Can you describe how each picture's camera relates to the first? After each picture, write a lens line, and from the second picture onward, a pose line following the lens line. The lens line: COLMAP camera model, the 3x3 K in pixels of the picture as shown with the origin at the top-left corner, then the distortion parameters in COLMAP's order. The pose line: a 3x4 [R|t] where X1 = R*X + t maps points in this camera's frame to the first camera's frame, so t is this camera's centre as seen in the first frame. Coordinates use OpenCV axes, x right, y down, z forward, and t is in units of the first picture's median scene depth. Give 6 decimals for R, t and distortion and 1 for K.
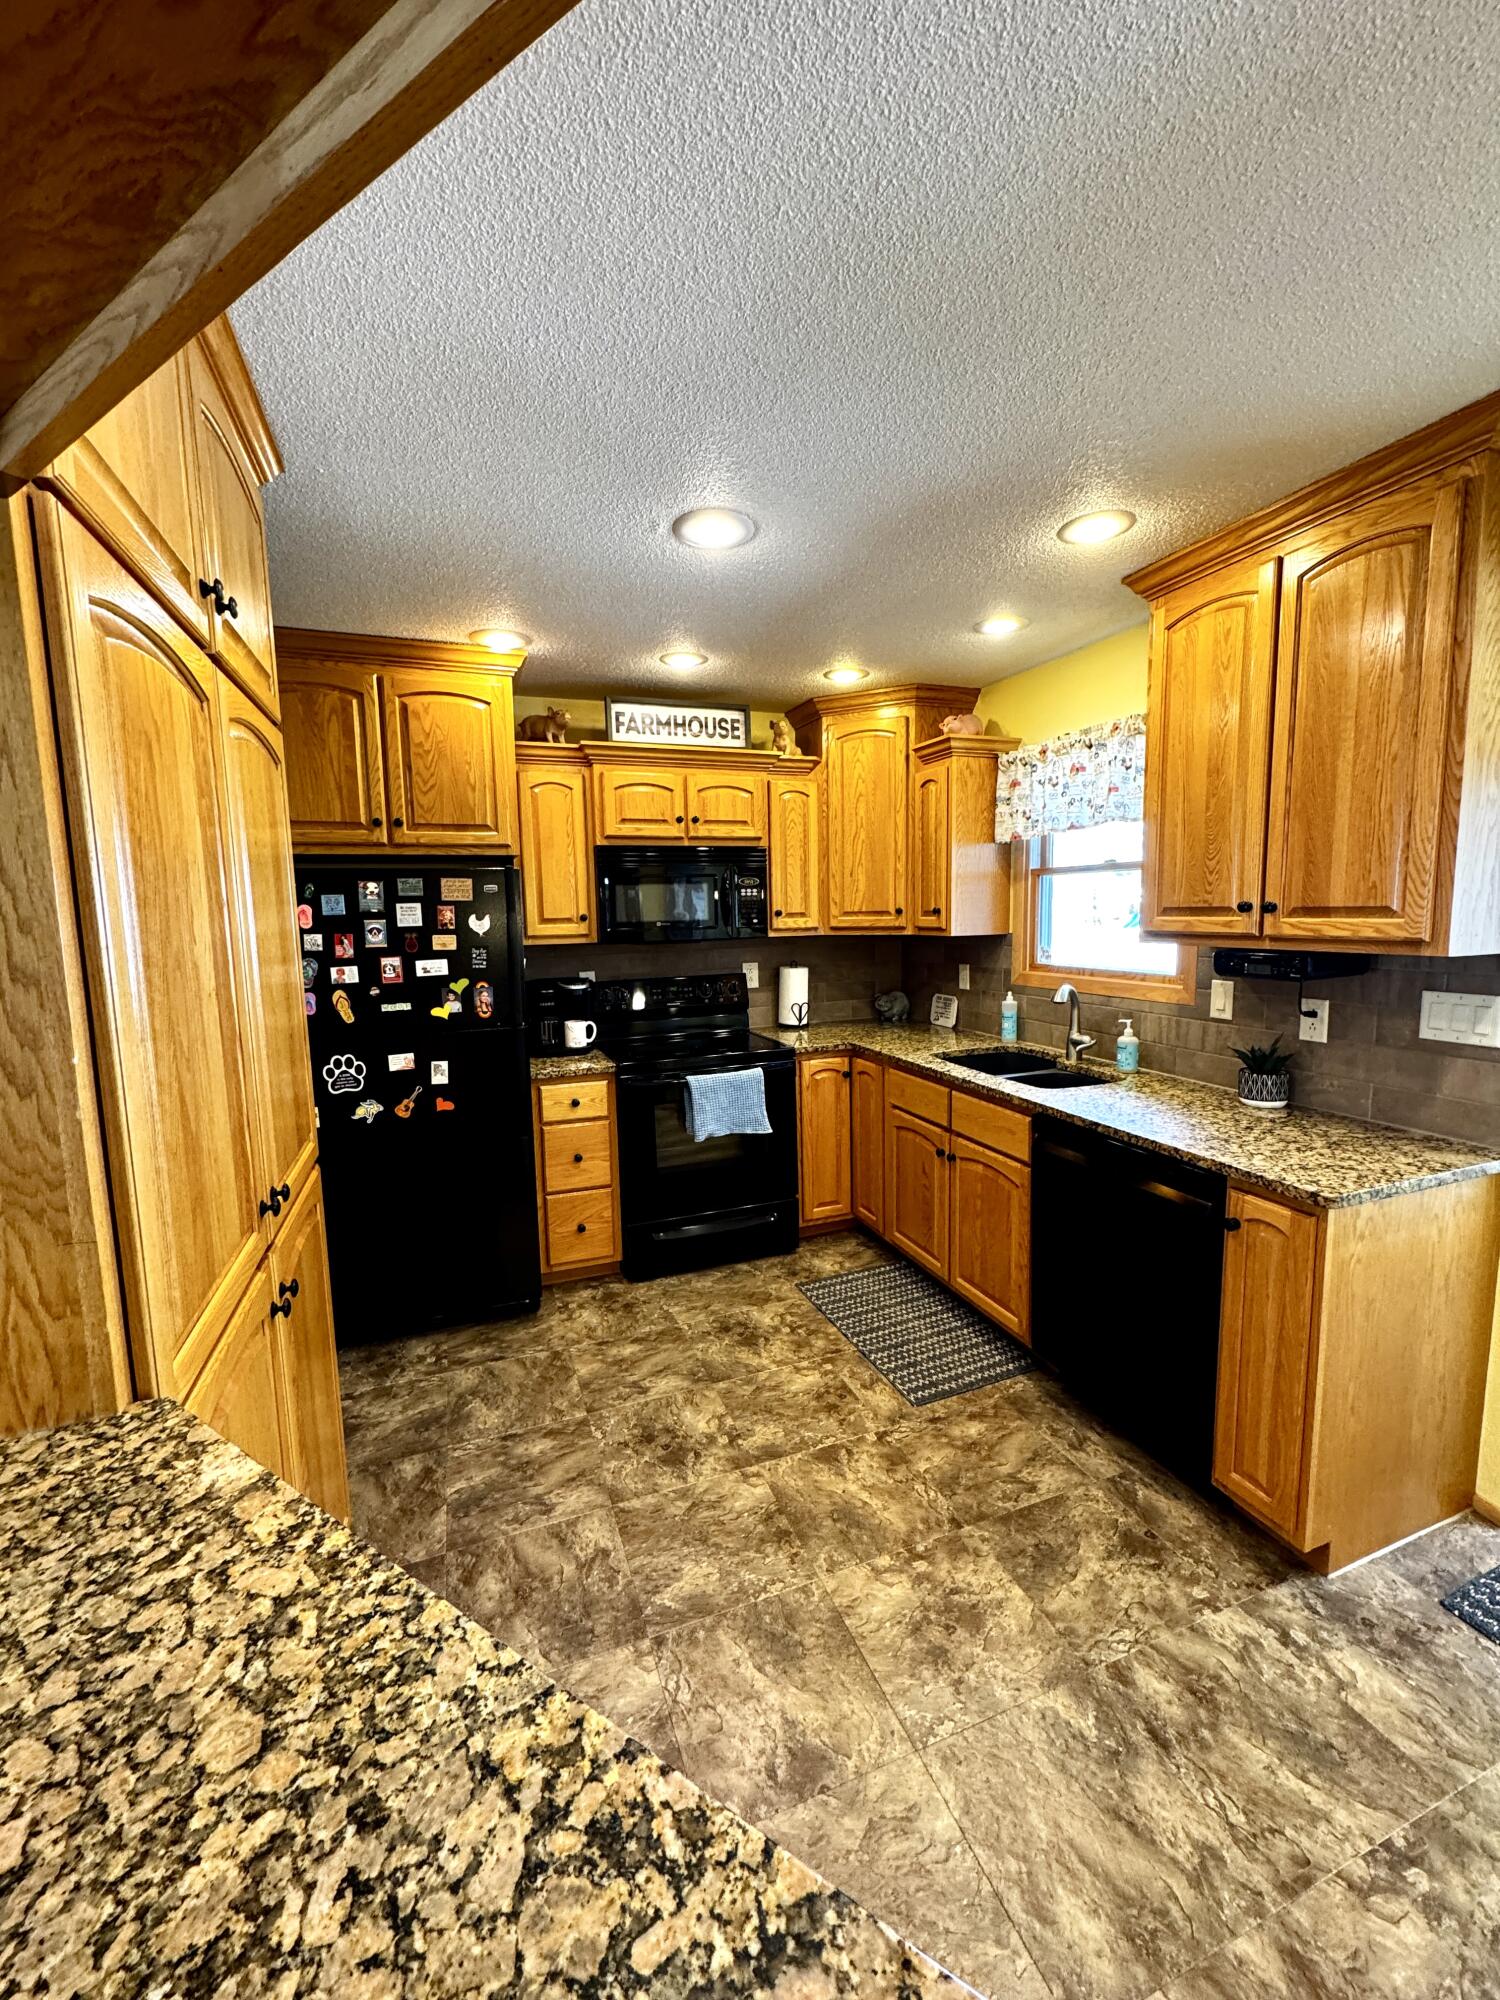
lens RADIAL K [[794.7, 0, 751.1], [0, 794.7, 1001.5], [0, 0, 1]] dist [-0.002740, 0.000424]
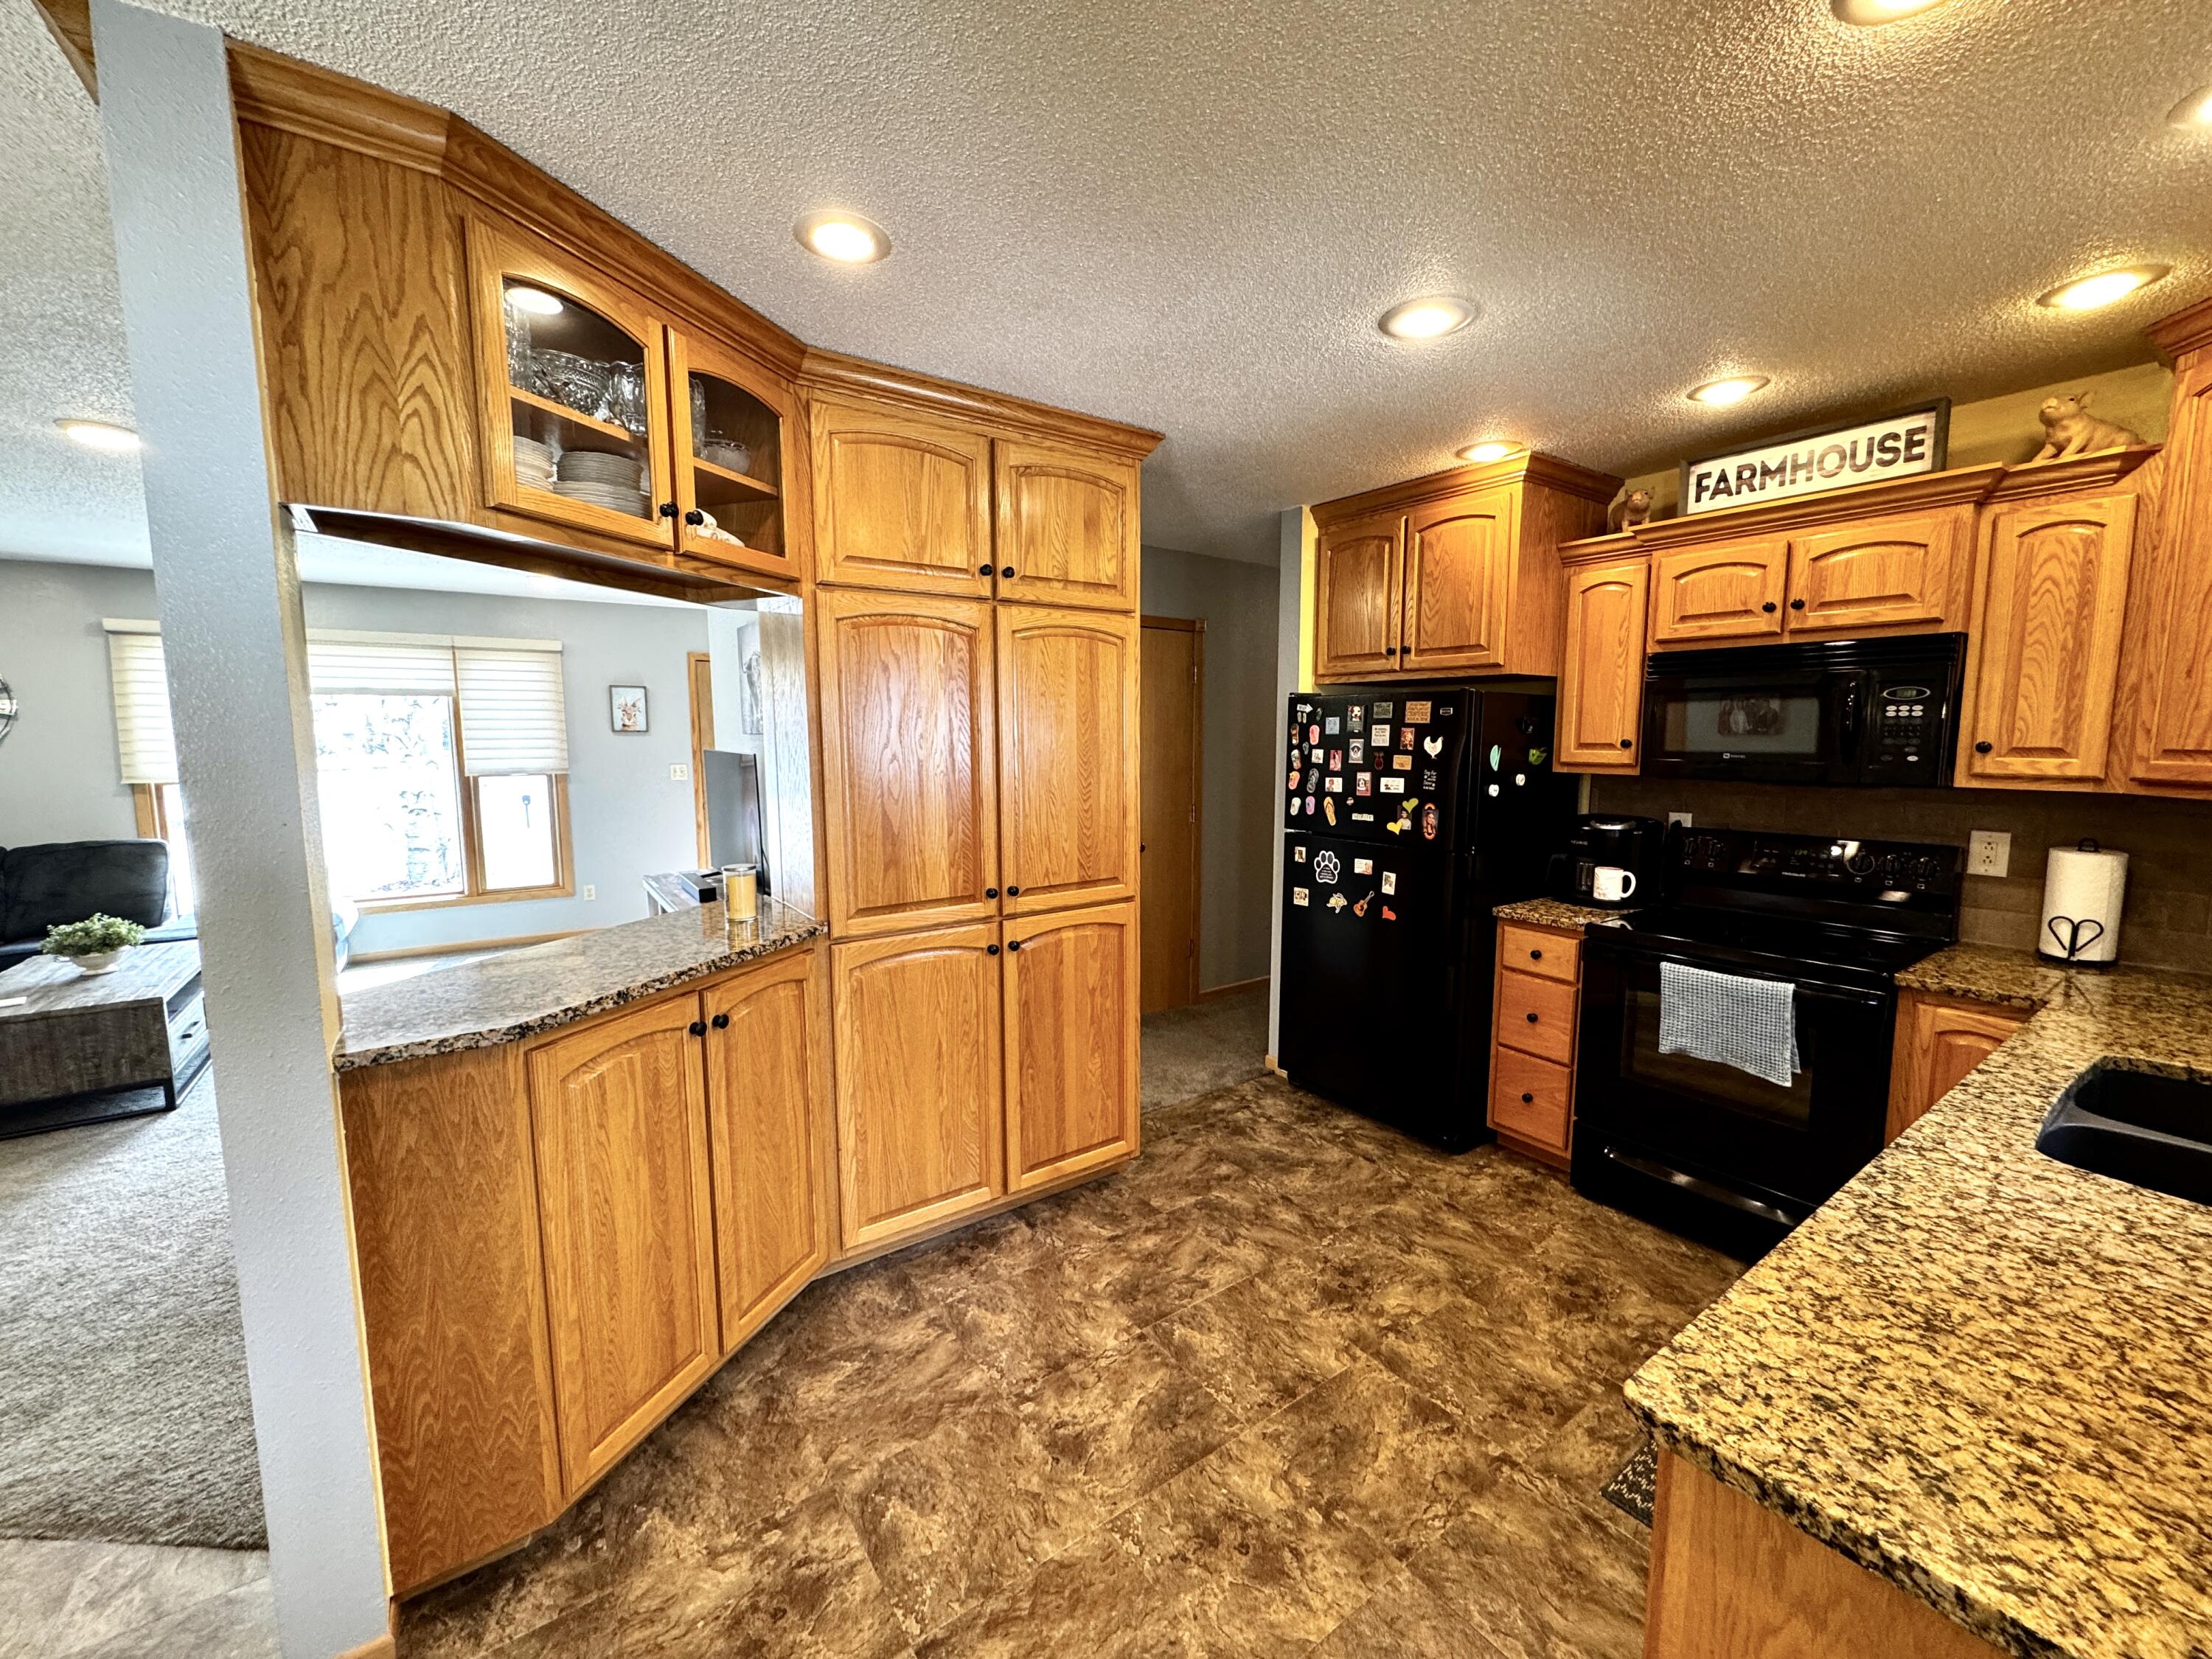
lens RADIAL K [[879.0, 0, 1107.6], [0, 879.0, 829.5], [0, 0, 1]] dist [-0.002740, 0.000424]
pose [[0.256025, 0.127282, -0.958254, 0.629168], [-0.116889, 0.988096, 0.100016, -0.055532], [0.959577, 0.086403, 0.267855, 0.307768]]
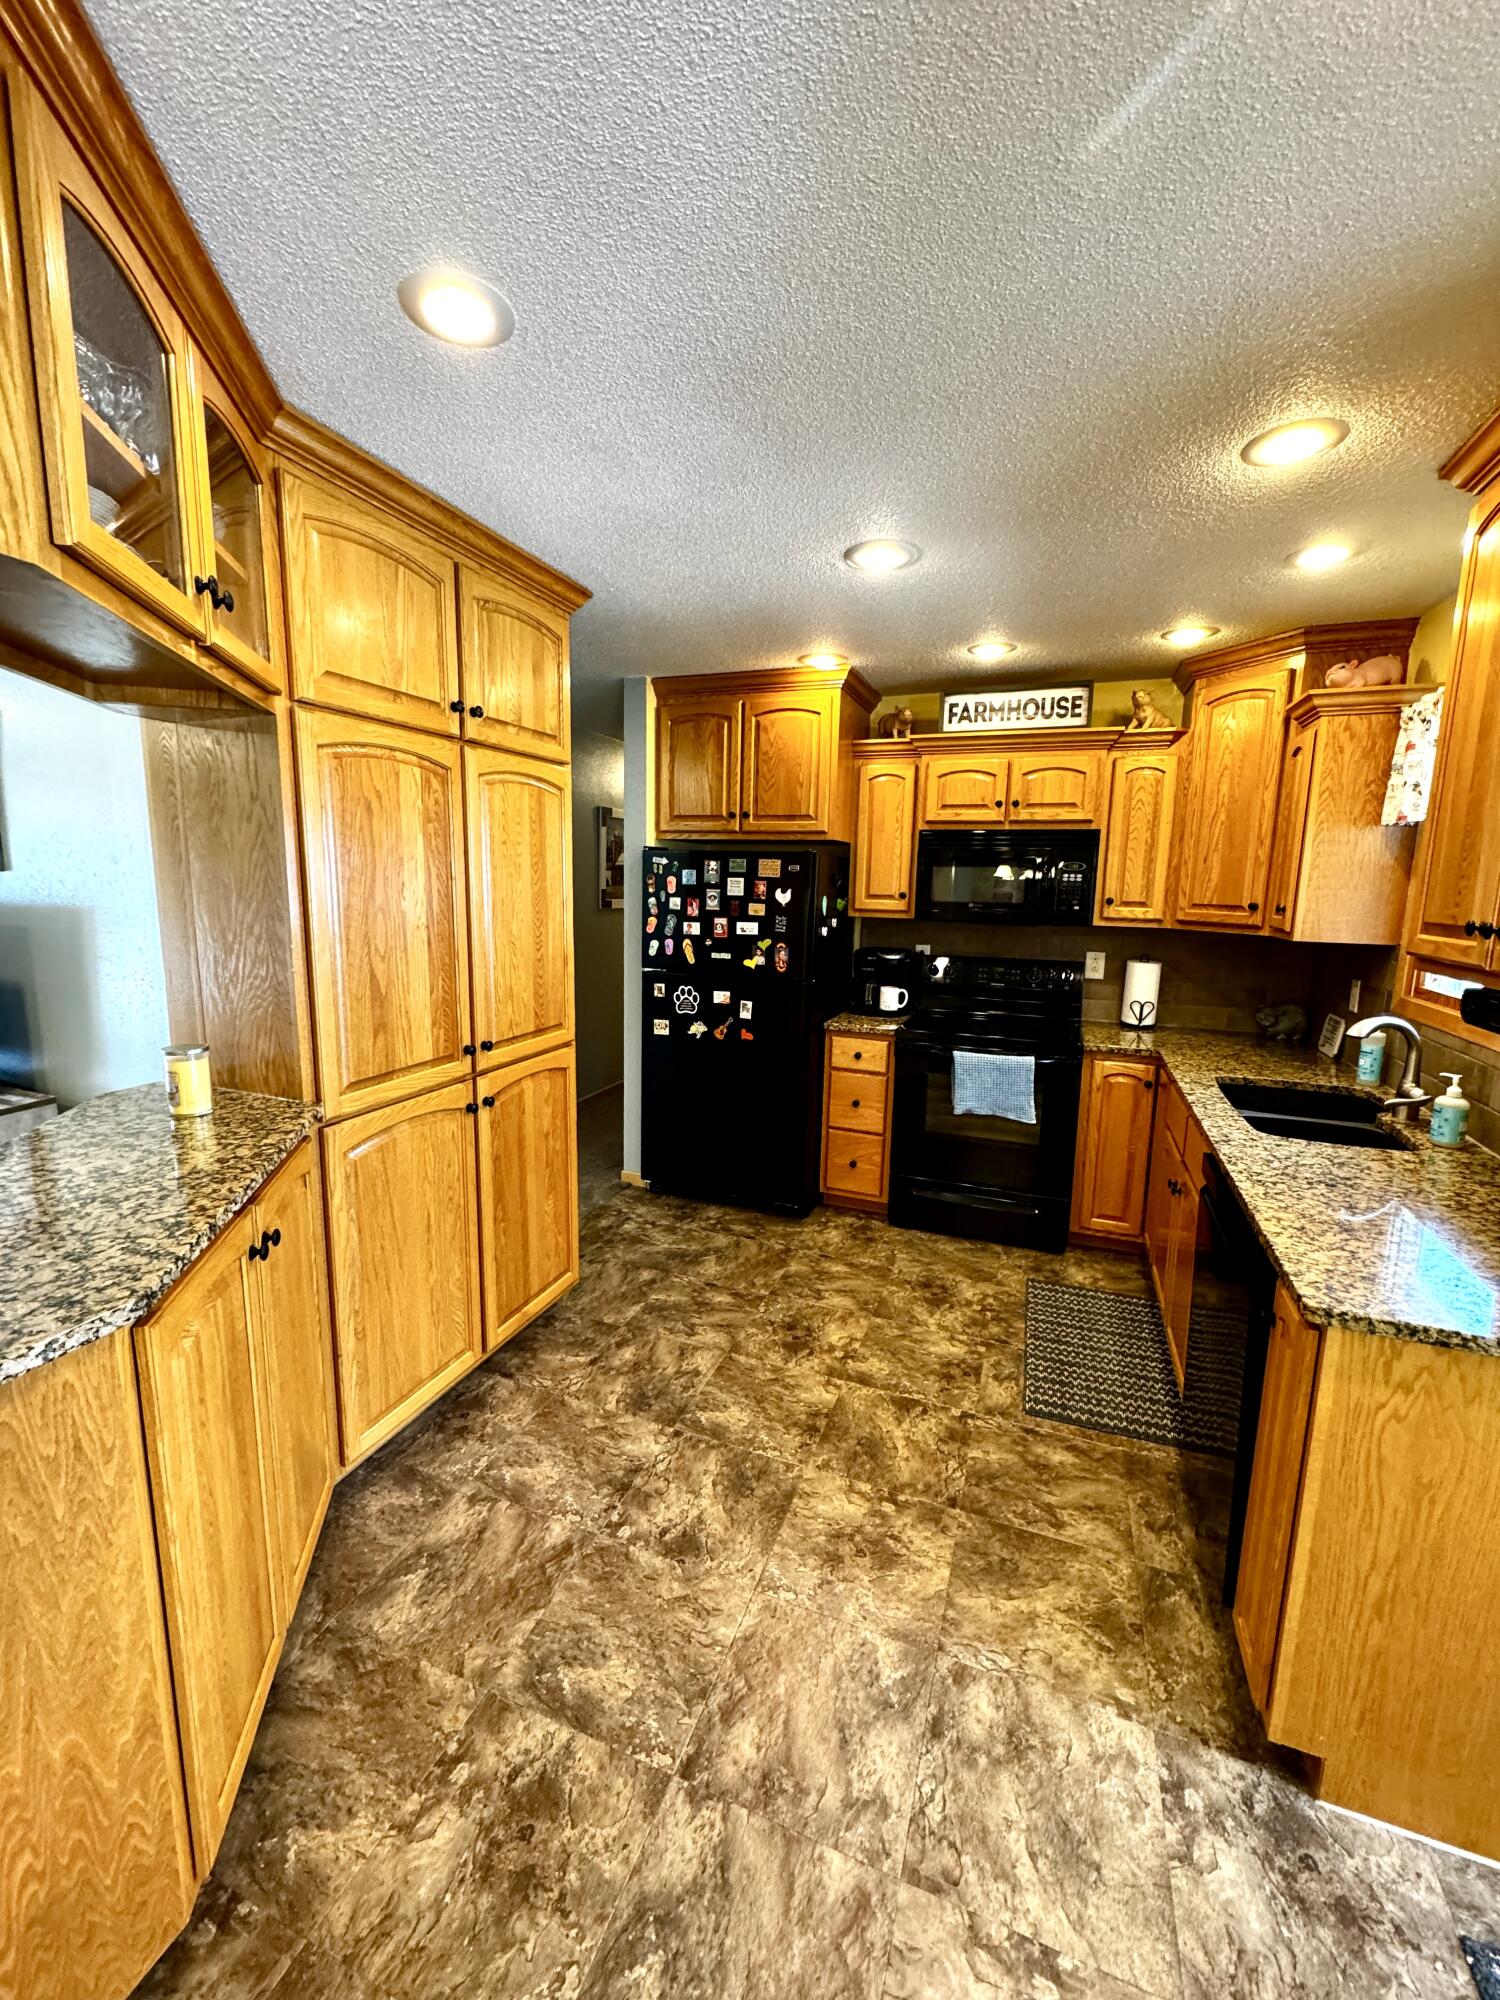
lens RADIAL K [[794.7, 0, 751.1], [0, 794.7, 1001.5], [0, 0, 1]] dist [-0.002740, 0.000424]
pose [[0.746328, 0.137705, -0.651177, 0.448268], [-0.113394, 0.990367, 0.079470, -0.027186], [0.655848, 0.014530, 0.754753, 0.029060]]
